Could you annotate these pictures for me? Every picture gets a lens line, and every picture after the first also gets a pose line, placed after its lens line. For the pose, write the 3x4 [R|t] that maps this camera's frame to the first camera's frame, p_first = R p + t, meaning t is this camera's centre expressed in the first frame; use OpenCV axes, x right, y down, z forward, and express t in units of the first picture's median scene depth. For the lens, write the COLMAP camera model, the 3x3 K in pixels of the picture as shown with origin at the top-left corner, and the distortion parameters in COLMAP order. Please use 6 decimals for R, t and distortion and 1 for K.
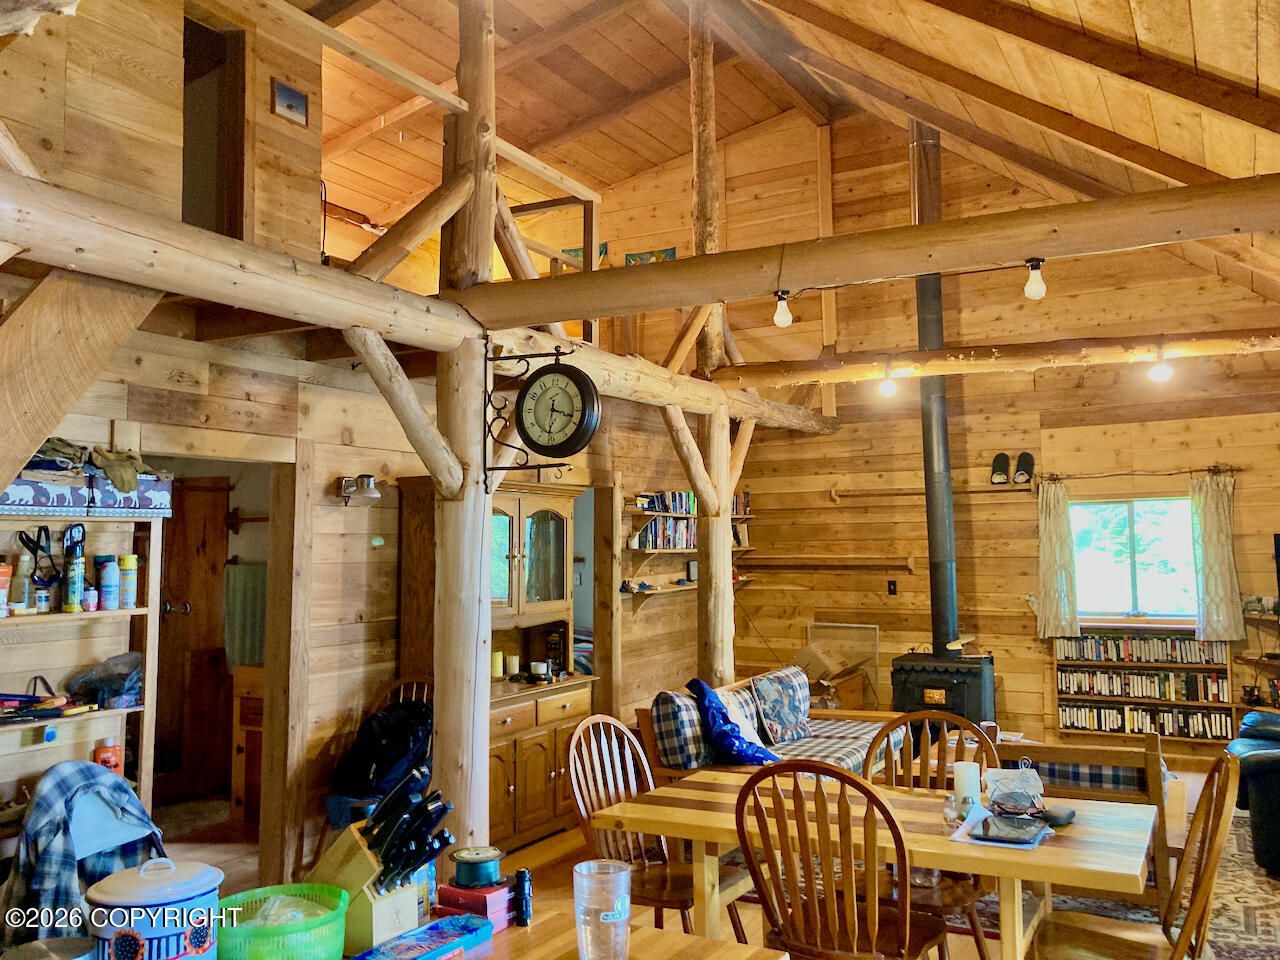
lens RADIAL K [[1049.8, 0, 634.6], [0, 1049.8, 470.1], [0, 0, 1]] dist [0.026231, -0.036184]
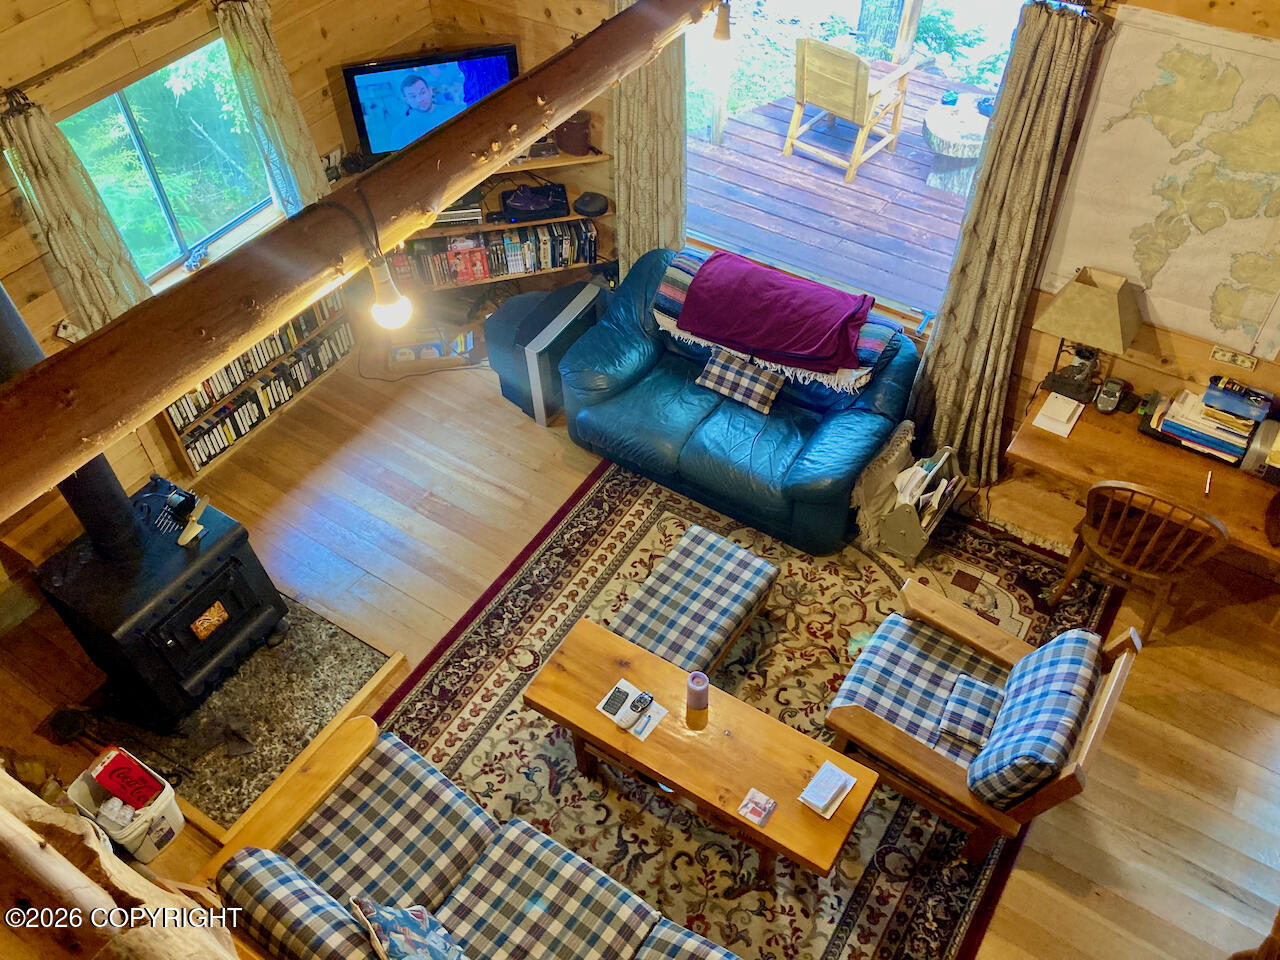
lens RADIAL K [[1049.8, 0, 628.1], [0, 1049.8, 490.1], [0, 0, 1]] dist [0.026231, -0.036184]
pose [[0.068521, -0.731231, 0.678680, -0.028382], [-0.046864, 0.677169, 0.734334, -0.246296], [-0.996548, -0.082123, 0.012132, 0.755734]]
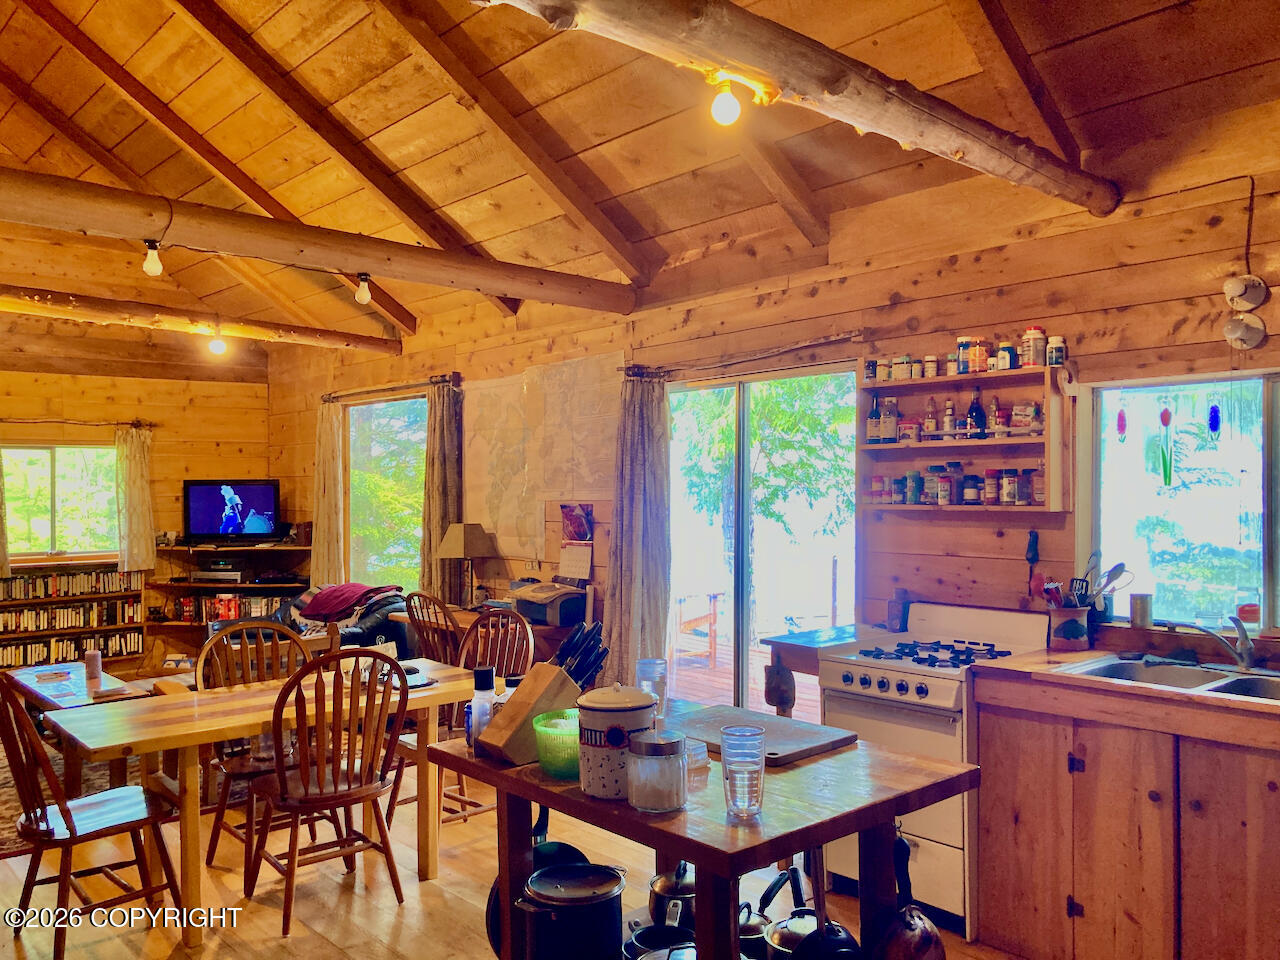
lens RADIAL K [[1049.8, 0, 644.1], [0, 1049.8, 487.3], [0, 0, 1]] dist [0.026231, -0.036184]
pose [[0.320157, 0.007661, 0.947334, -0.362260], [-0.069890, 0.997433, 0.015554, 0.012110], [-0.944783, -0.071189, 0.319871, 0.100676]]
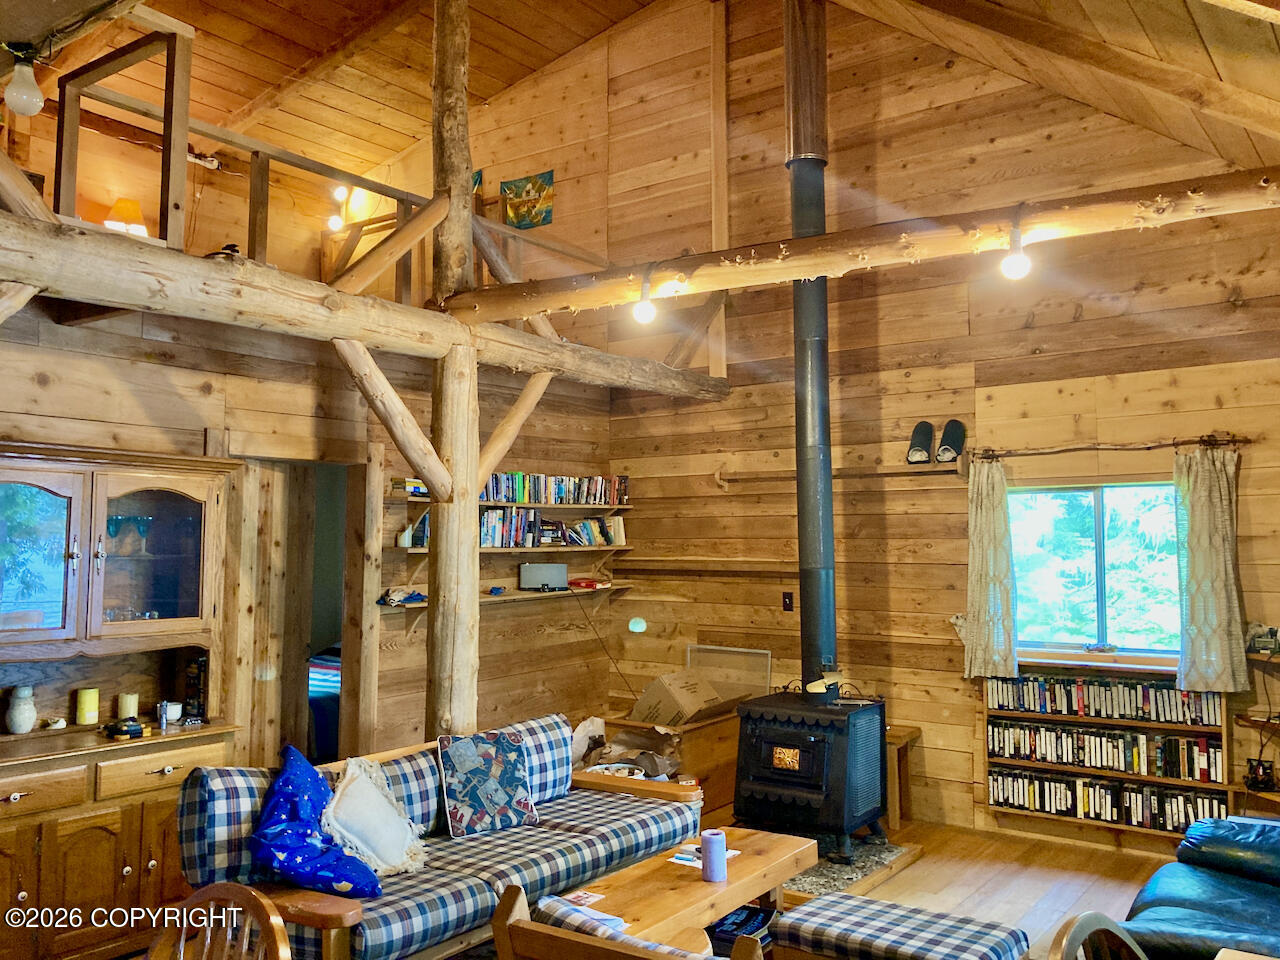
lens RADIAL K [[1049.8, 0, 645.9], [0, 1049.8, 472.7], [0, 0, 1]] dist [0.026231, -0.036184]
pose [[0.992953, 0.004056, -0.118440, 0.266080], [-0.003499, 0.999982, 0.004912, 0.018078], [0.118458, -0.004463, 0.992949, 0.274980]]
